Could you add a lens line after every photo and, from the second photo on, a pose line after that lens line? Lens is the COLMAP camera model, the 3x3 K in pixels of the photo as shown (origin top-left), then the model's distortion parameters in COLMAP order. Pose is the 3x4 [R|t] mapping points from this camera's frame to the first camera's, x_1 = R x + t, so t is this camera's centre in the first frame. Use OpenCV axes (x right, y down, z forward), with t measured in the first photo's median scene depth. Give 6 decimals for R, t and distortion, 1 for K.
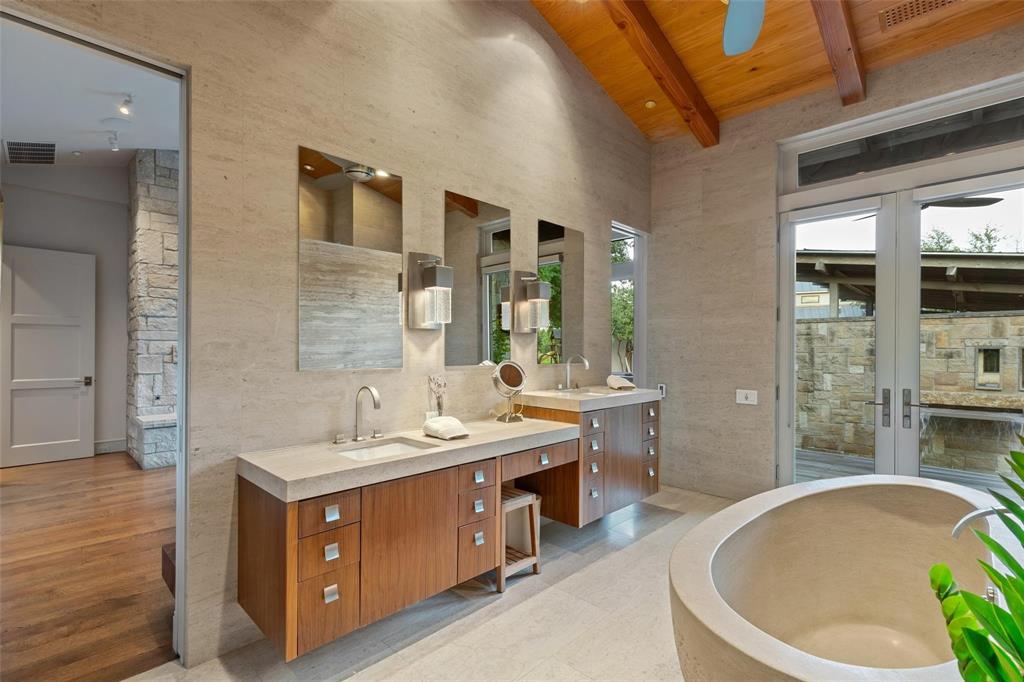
lens RADIAL K [[467.0, 0, 512.0], [0, 467.0, 345.2], [0, 0, 1]] dist [0.003251, 0.000615]
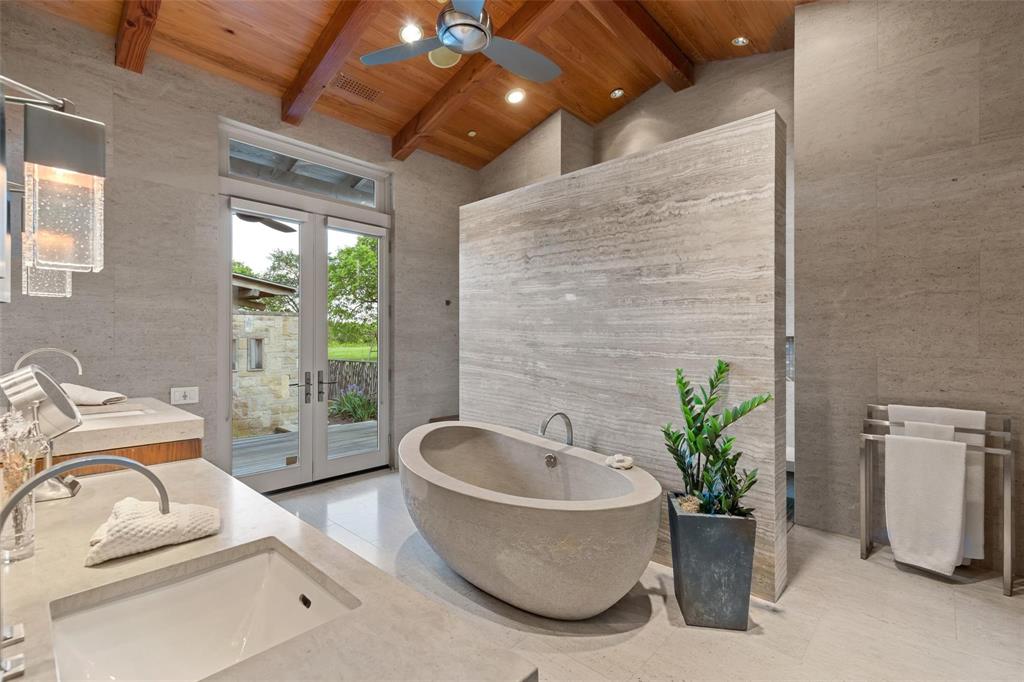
lens RADIAL K [[467.0, 0, 513.6], [0, 467.0, 342.7], [0, 0, 1]] dist [0.003251, 0.000615]
pose [[-0.037567, -0.000277, 0.999294, -0.377012], [-0.004544, 0.999990, 0.000107, 0.011743], [-0.999284, -0.004537, -0.037568, 0.438256]]
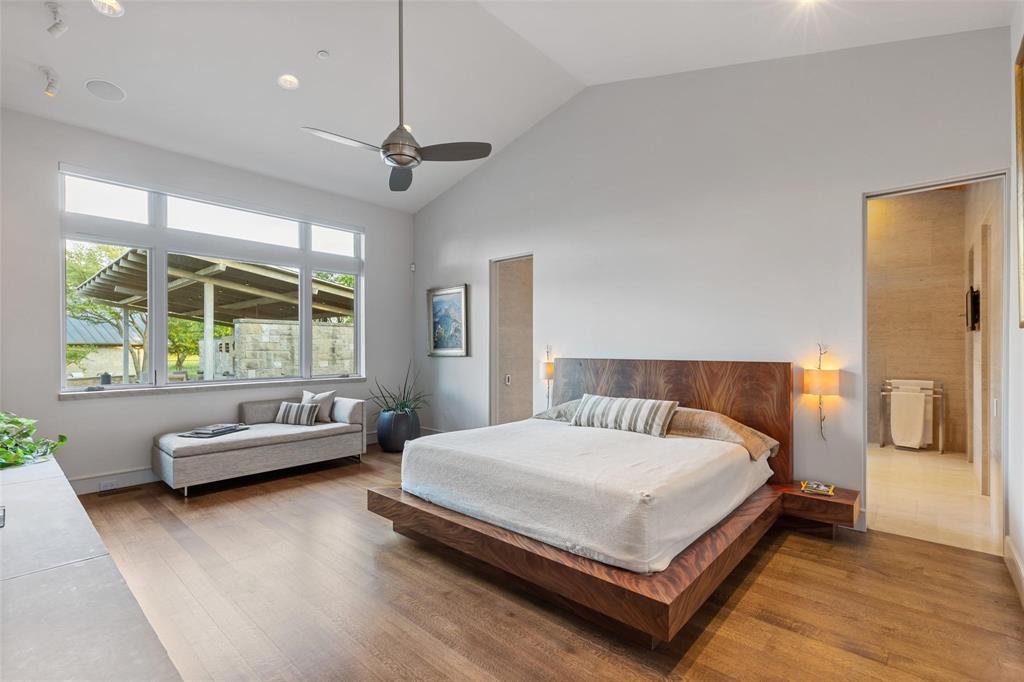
lens RADIAL K [[467.0, 0, 509.7], [0, 467.0, 346.0], [0, 0, 1]] dist [0.003251, 0.000615]
pose [[-0.042545, 0.002833, 0.999091, -1.023960], [-0.007859, 0.999964, -0.003171, 0.007051], [-0.999064, -0.007987, -0.042521, 1.027973]]
